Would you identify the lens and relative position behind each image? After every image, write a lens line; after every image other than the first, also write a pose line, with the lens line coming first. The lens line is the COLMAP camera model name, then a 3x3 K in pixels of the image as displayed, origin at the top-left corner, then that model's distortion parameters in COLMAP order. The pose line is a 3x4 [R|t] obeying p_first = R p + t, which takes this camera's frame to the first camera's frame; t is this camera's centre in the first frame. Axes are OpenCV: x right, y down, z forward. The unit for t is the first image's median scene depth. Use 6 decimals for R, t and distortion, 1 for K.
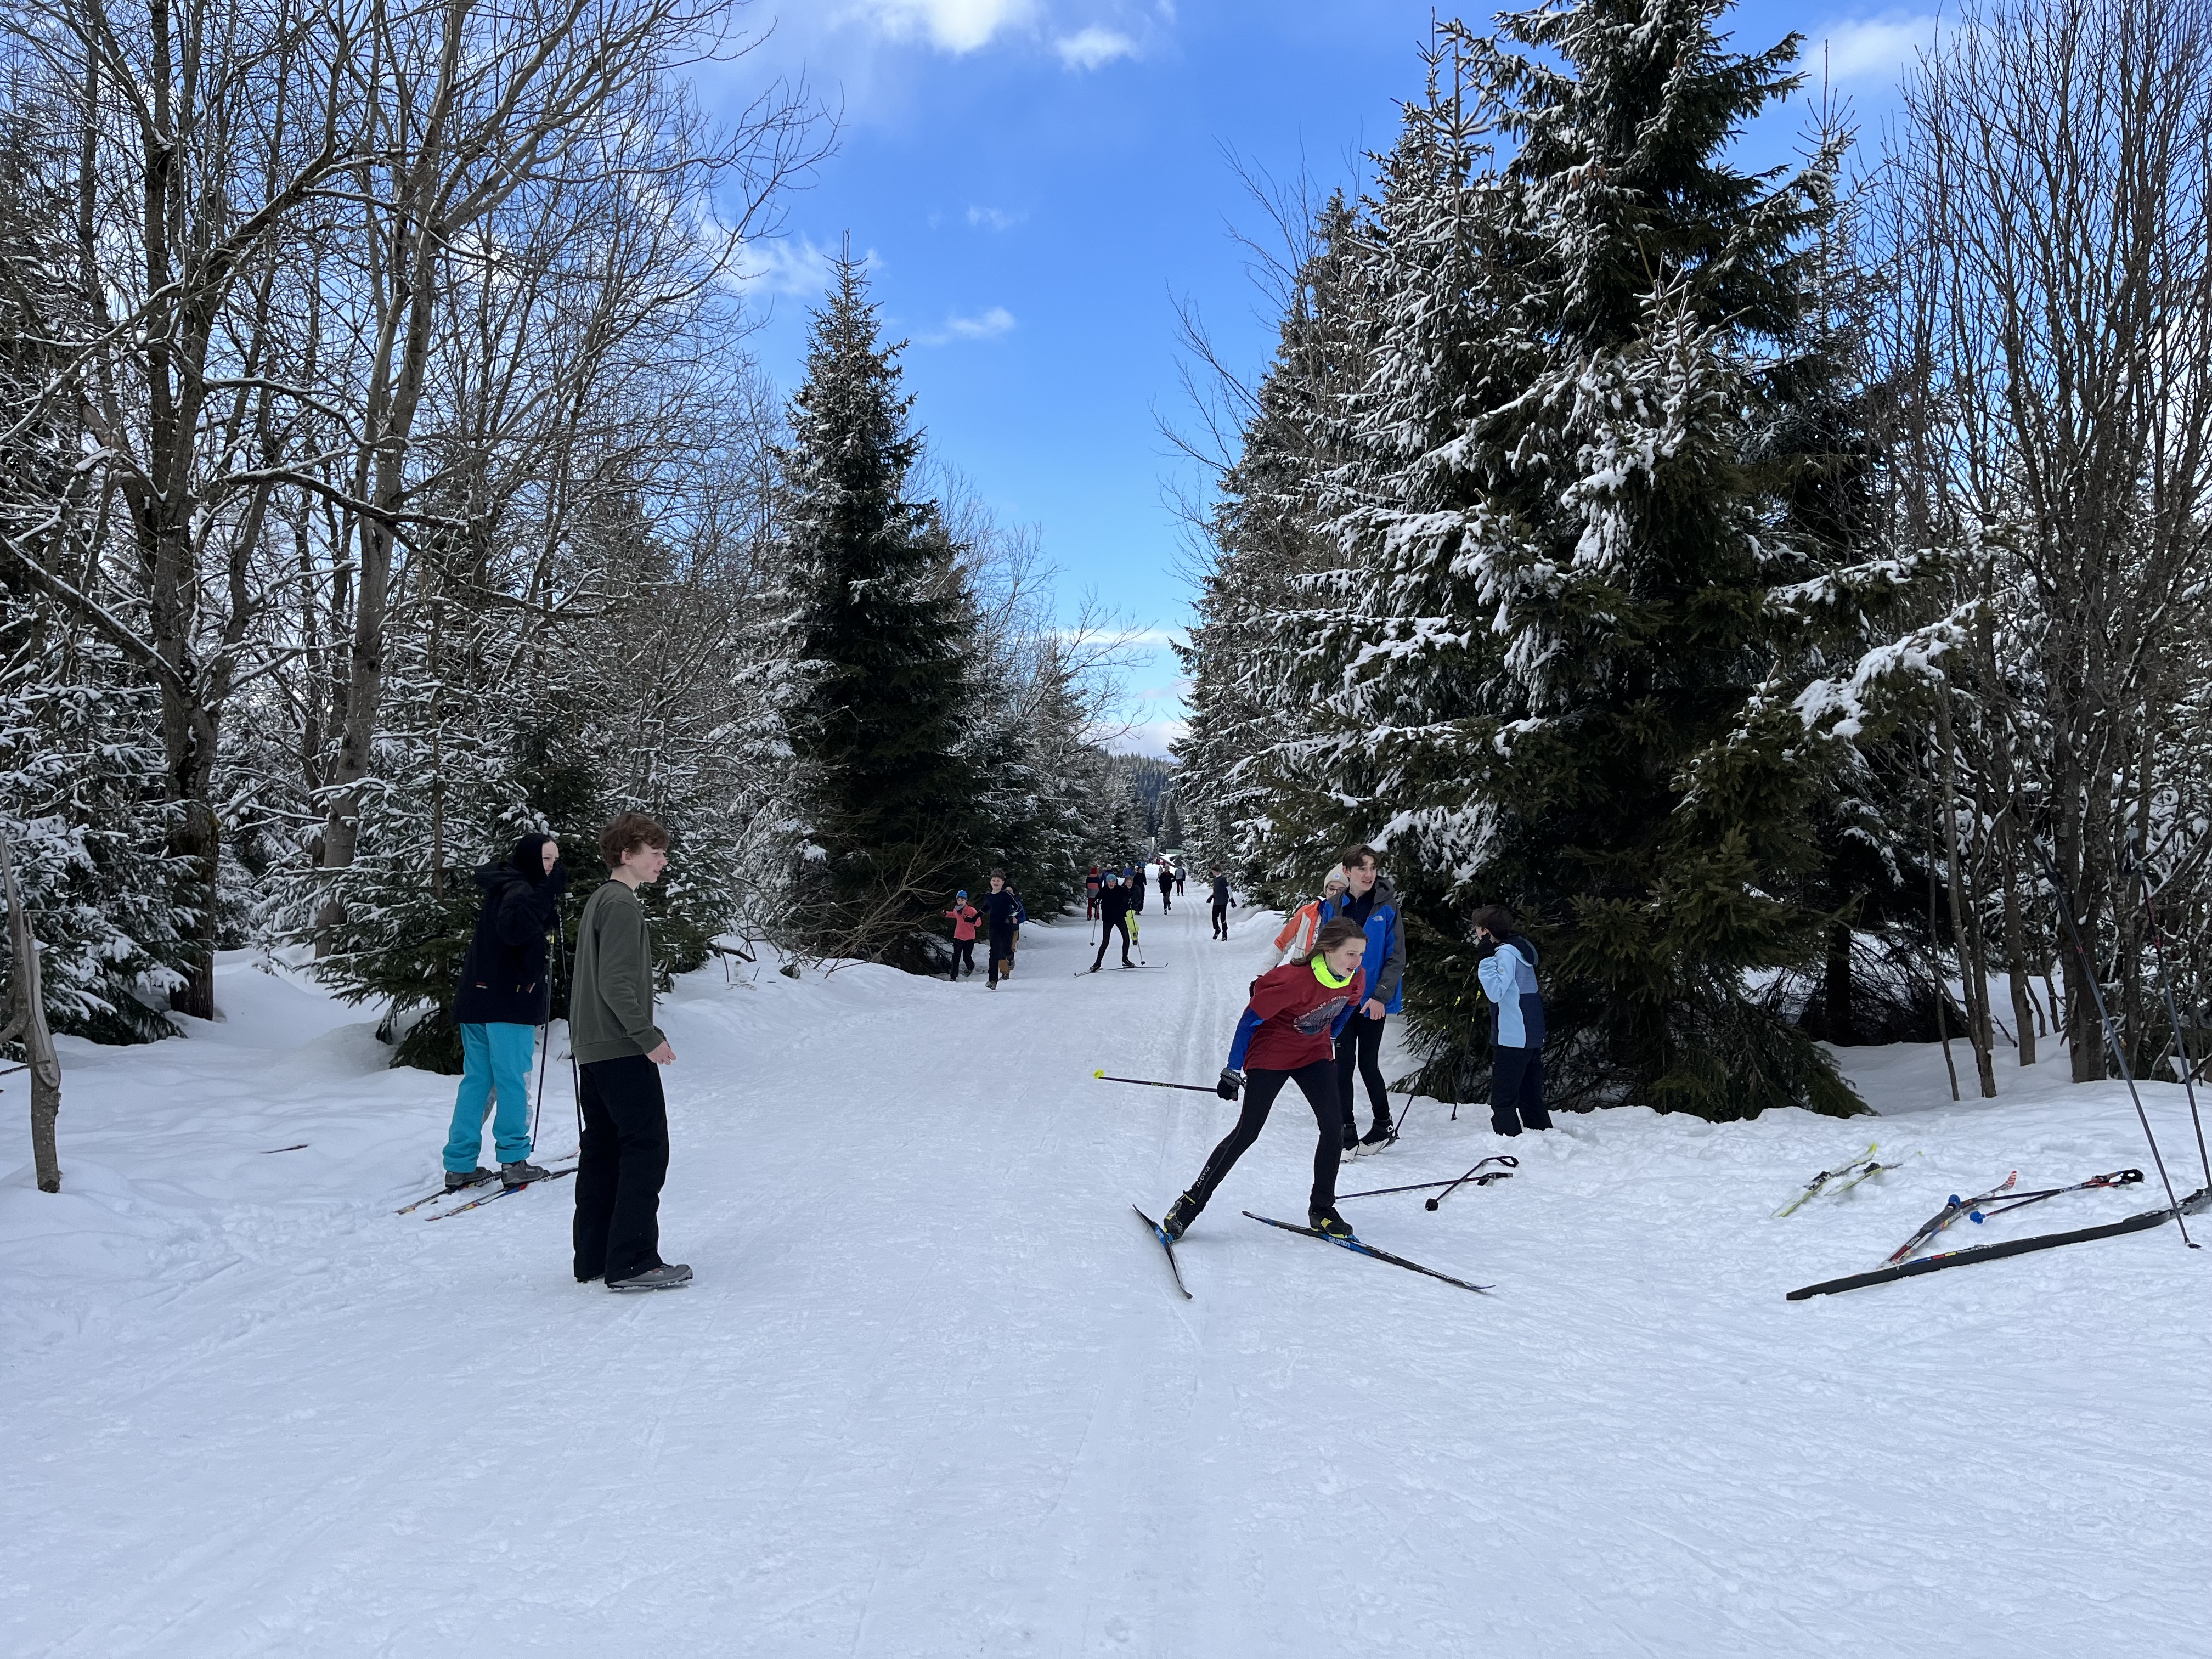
lens RADIAL K [[1620.3, 0, 1043.3], [0, 1620.3, 831.8], [0, 0, 1]] dist [0.073881, -0.120991]
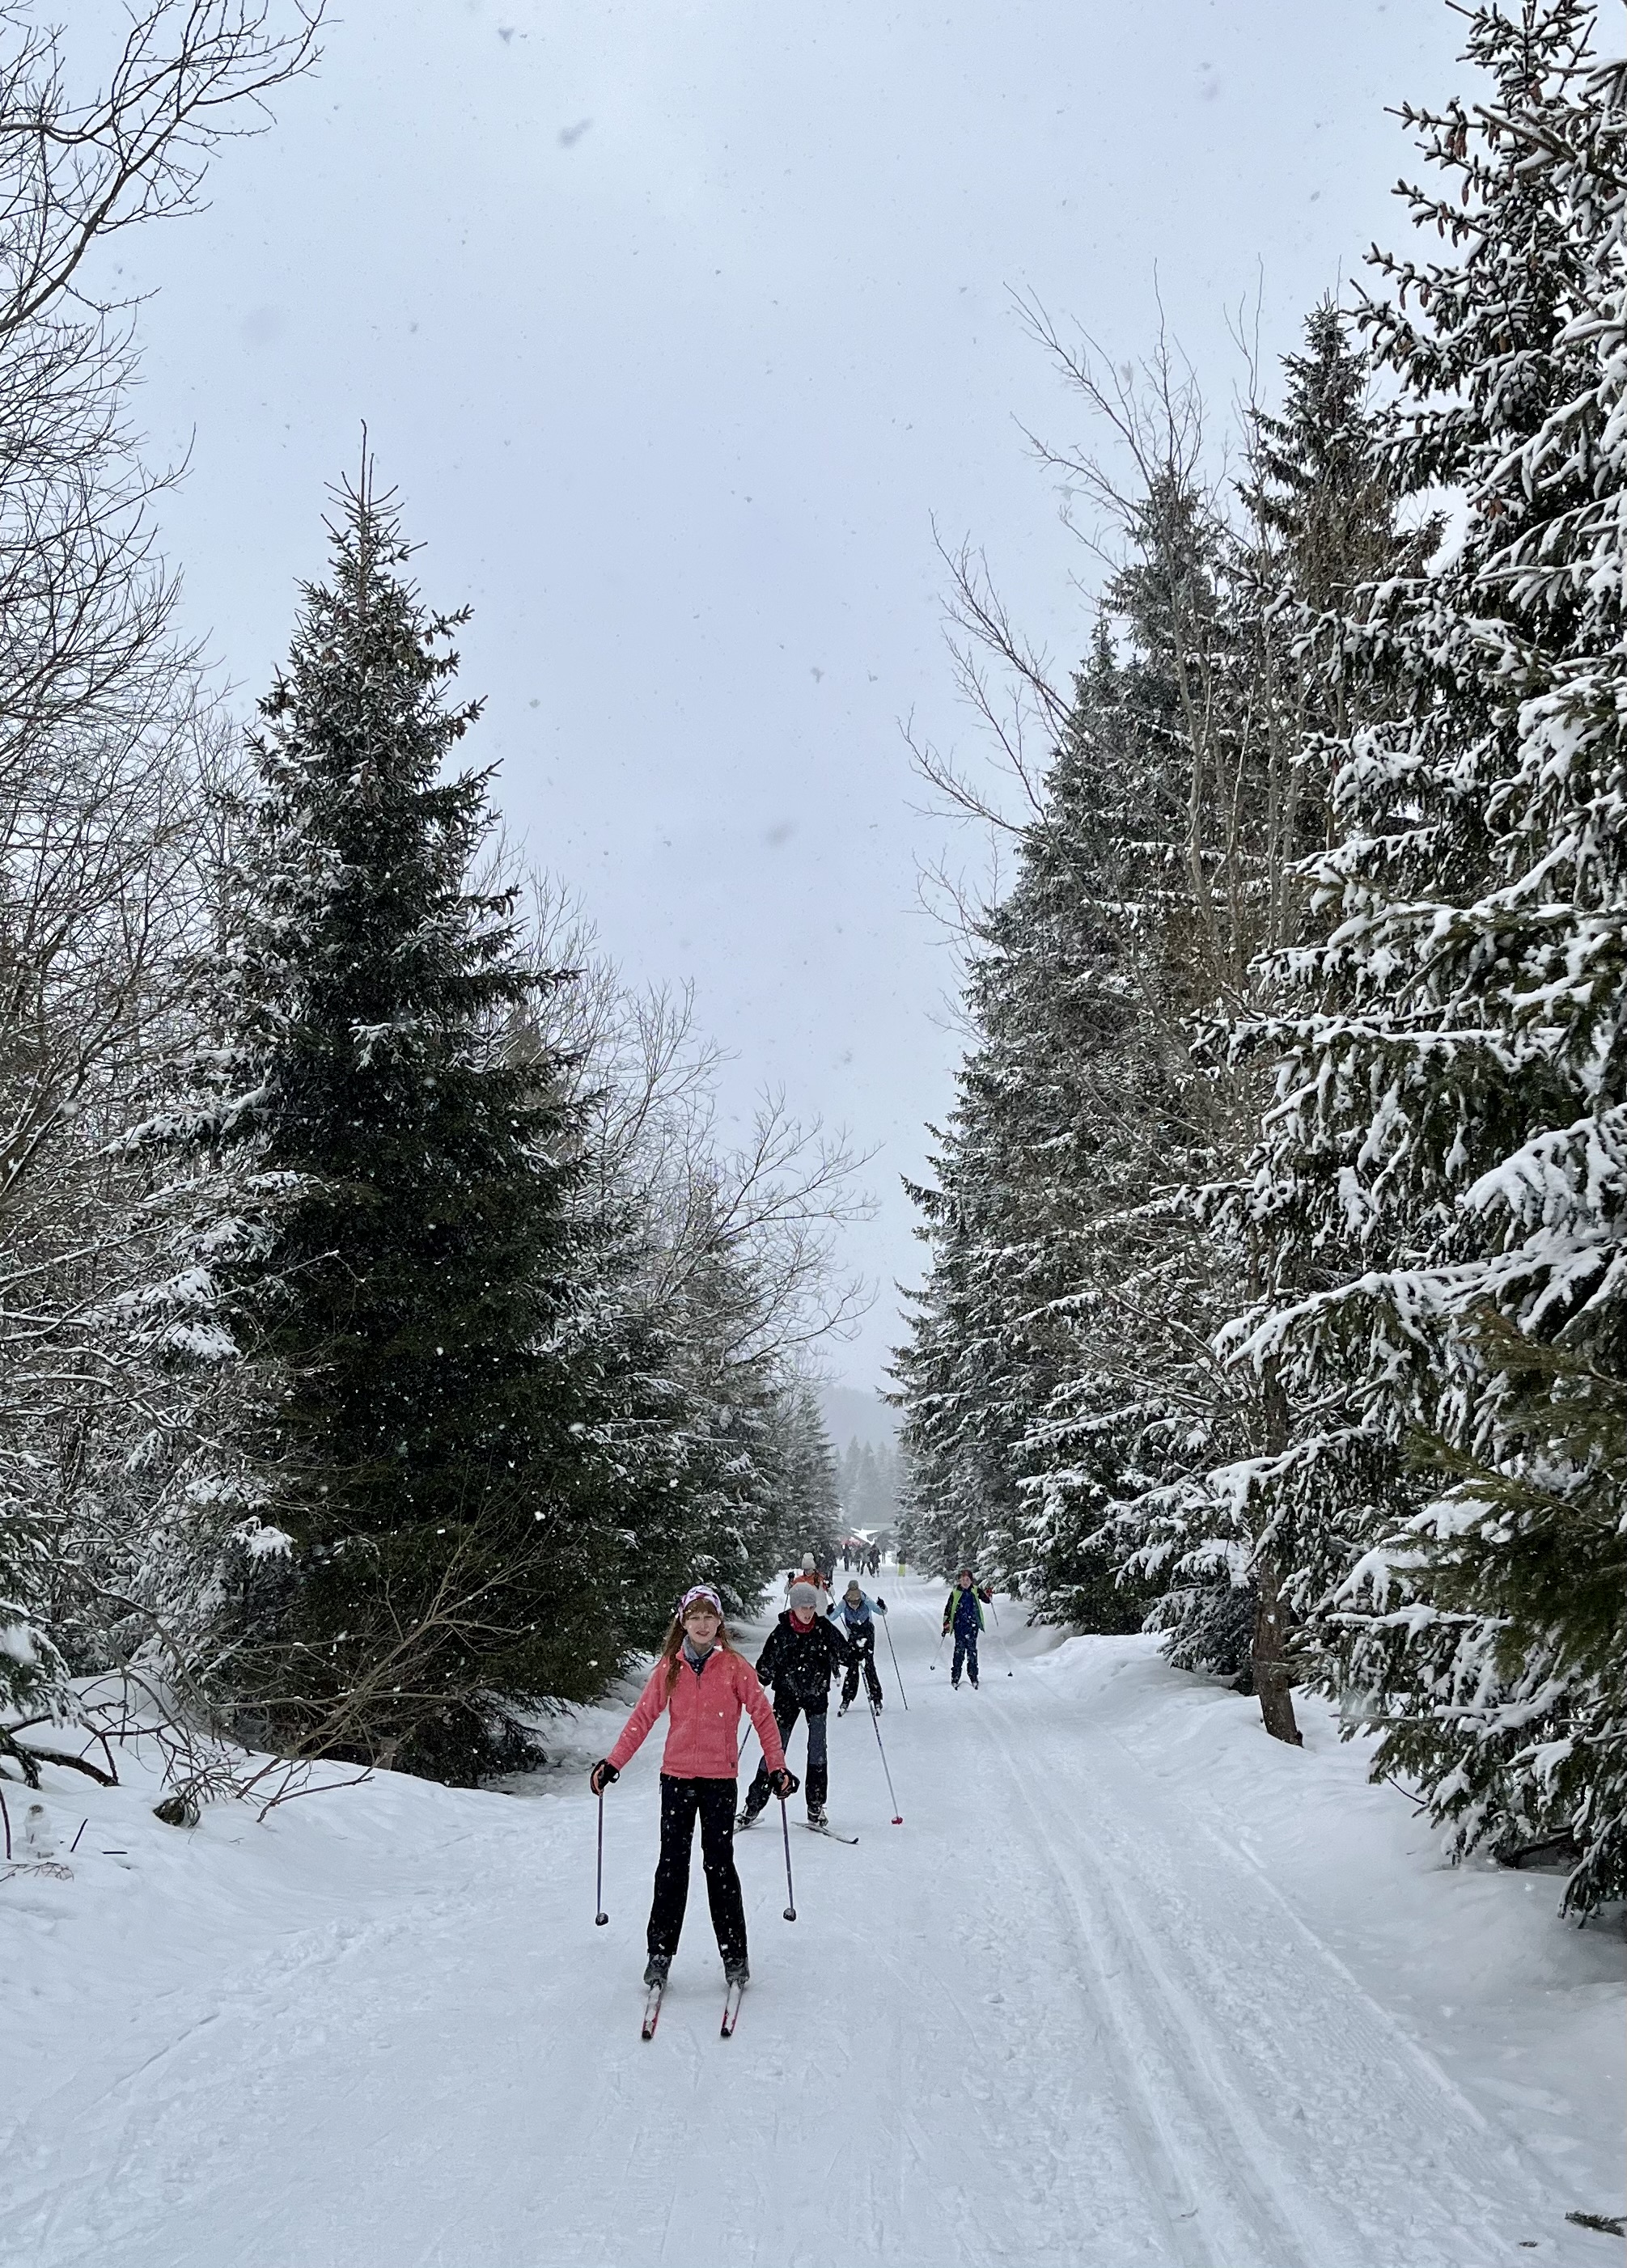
lens RADIAL K [[2473.1, 0, 813.5], [0, 2473.1, 1134.0], [0, 0, 1]] dist [0.123536, 0.007771]
pose [[0.998590, 0.004805, 0.052865, -0.008765], [0.002890, 0.989497, -0.144524, -0.000283], [-0.053005, 0.144473, 0.988088, 0.155834]]
